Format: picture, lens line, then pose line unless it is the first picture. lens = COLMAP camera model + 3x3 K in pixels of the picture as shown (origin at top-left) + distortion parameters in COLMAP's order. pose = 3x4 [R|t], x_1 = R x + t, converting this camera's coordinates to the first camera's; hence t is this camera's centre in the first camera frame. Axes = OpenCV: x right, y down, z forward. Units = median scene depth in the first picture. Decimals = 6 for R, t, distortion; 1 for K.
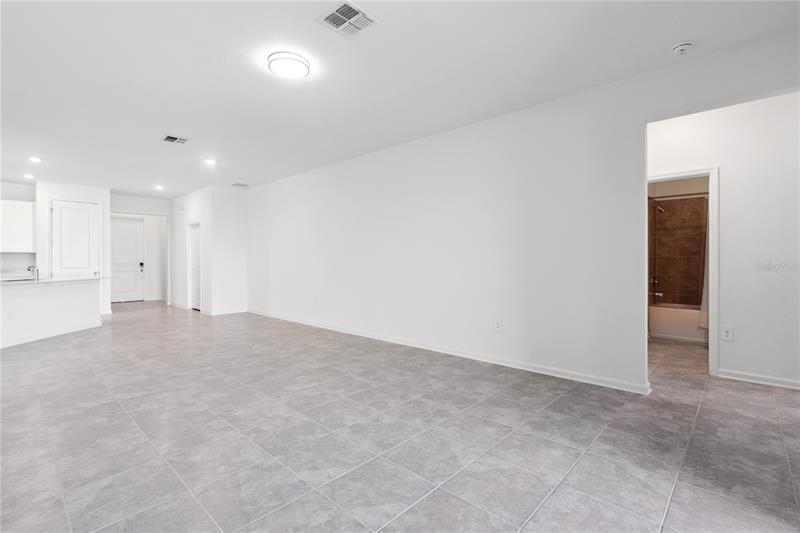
lens RADIAL K [[366.9, 0, 400.4], [0, 366.9, 261.1], [0, 0, 1]] dist [-0.003029, -0.000431]
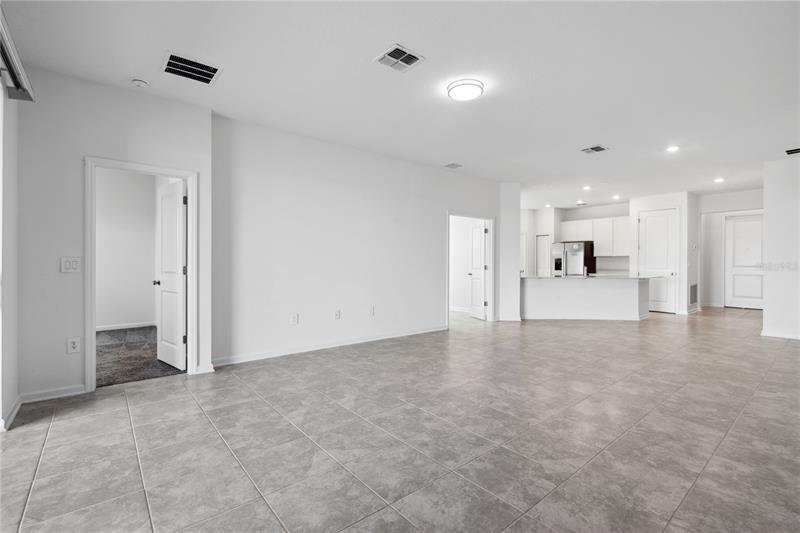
lens RADIAL K [[366.9, 0, 400.8], [0, 366.9, 265.7], [0, 0, 1]] dist [-0.003029, -0.000431]
pose [[-0.128952, 0.007699, -0.991621, 0.977897], [-0.003447, 0.999960, 0.008212, 0.004567], [0.991645, 0.004477, -0.128920, 1.093296]]
